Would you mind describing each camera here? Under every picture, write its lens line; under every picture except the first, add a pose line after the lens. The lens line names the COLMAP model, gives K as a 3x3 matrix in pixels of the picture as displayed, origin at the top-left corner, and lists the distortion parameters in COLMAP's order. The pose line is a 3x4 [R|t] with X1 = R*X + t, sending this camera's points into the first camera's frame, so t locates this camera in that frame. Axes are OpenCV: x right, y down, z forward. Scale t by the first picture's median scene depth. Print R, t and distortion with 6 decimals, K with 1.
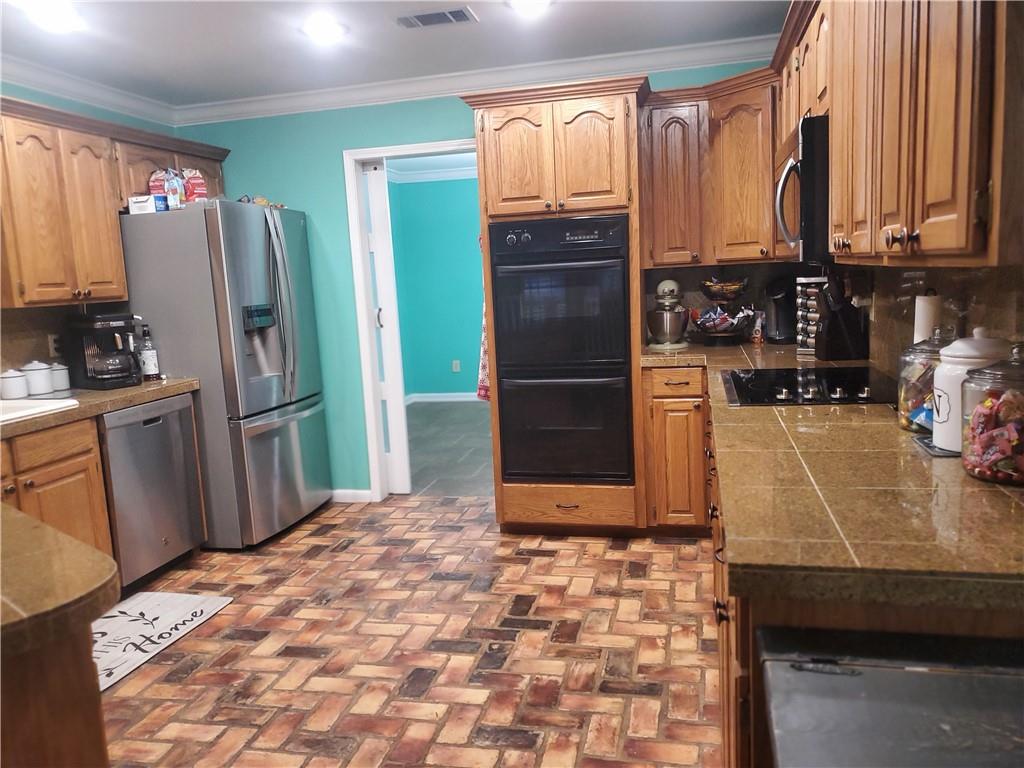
lens RADIAL K [[786.9, 0, 511.6], [0, 786.9, 398.4], [0, 0, 1]] dist [0.007901, 0.015485]
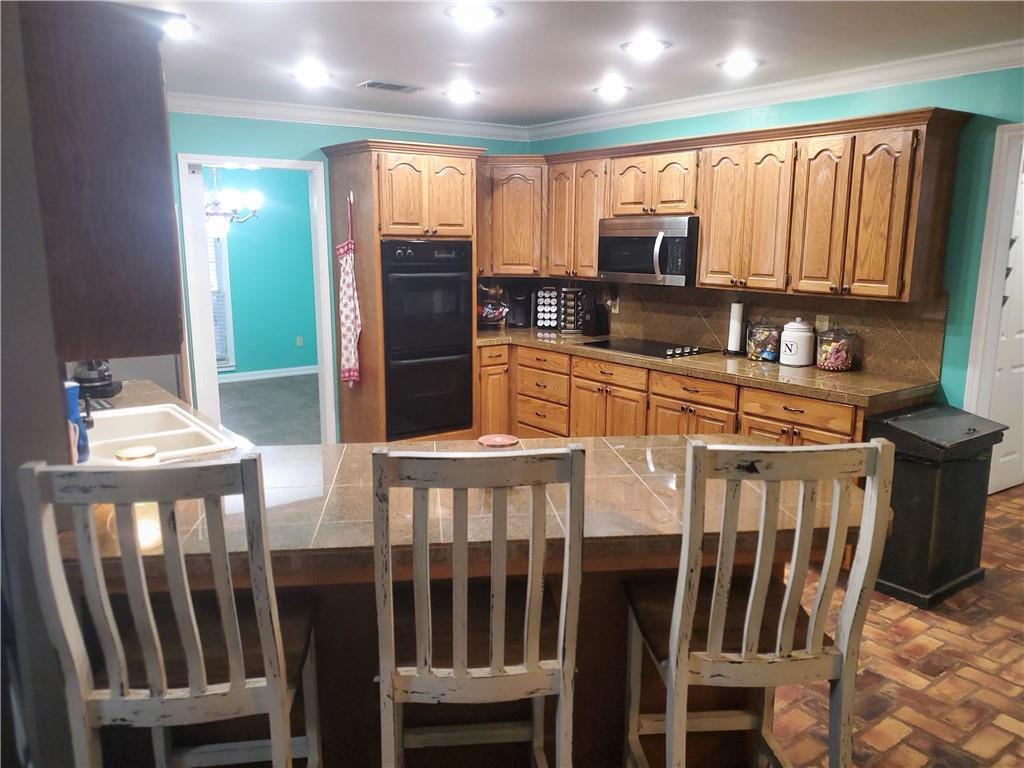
lens RADIAL K [[786.9, 0, 511.6], [0, 786.9, 398.4], [0, 0, 1]] dist [0.007901, 0.015485]
pose [[0.639550, -0.096771, 0.762634, -0.957559], [0.080521, 0.995021, 0.058732, -0.025389], [-0.764521, 0.023846, 0.644158, 0.015636]]
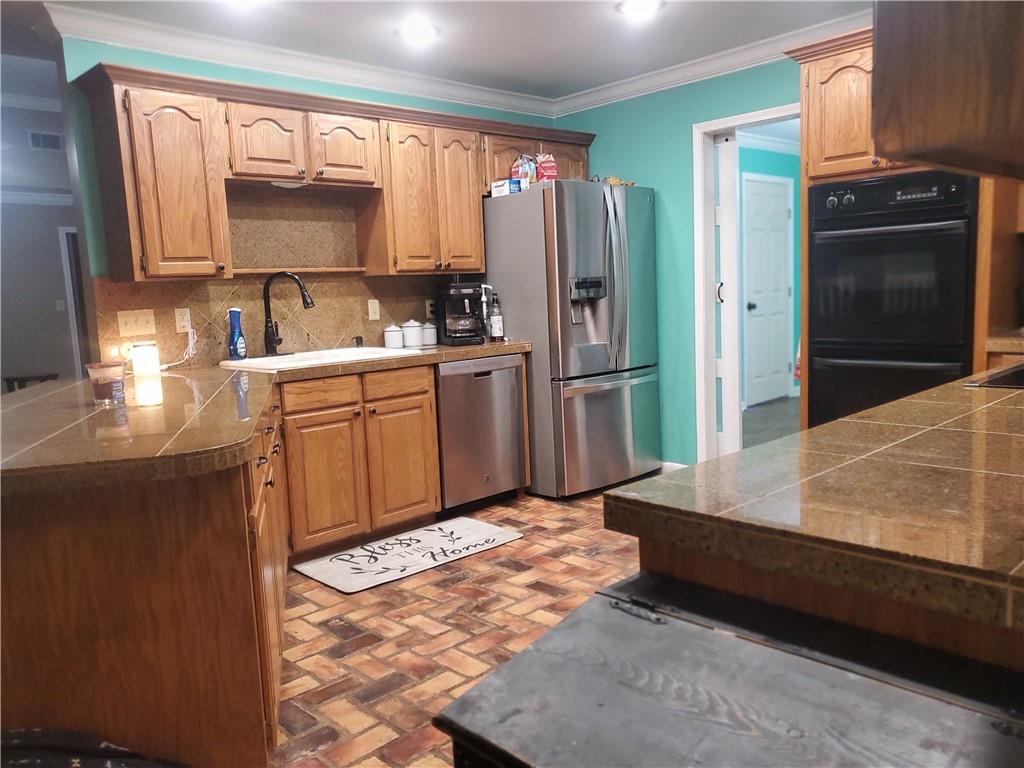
lens RADIAL K [[782.3, 0, 512.4], [0, 782.3, 398.4], [0, 0, 1]] dist [0.169523, -0.425312]
pose [[0.840786, 0.086274, -0.534449, 0.208674], [-0.080441, 0.996170, 0.034260, 0.021334], [0.535358, 0.014186, 0.844506, 0.040040]]
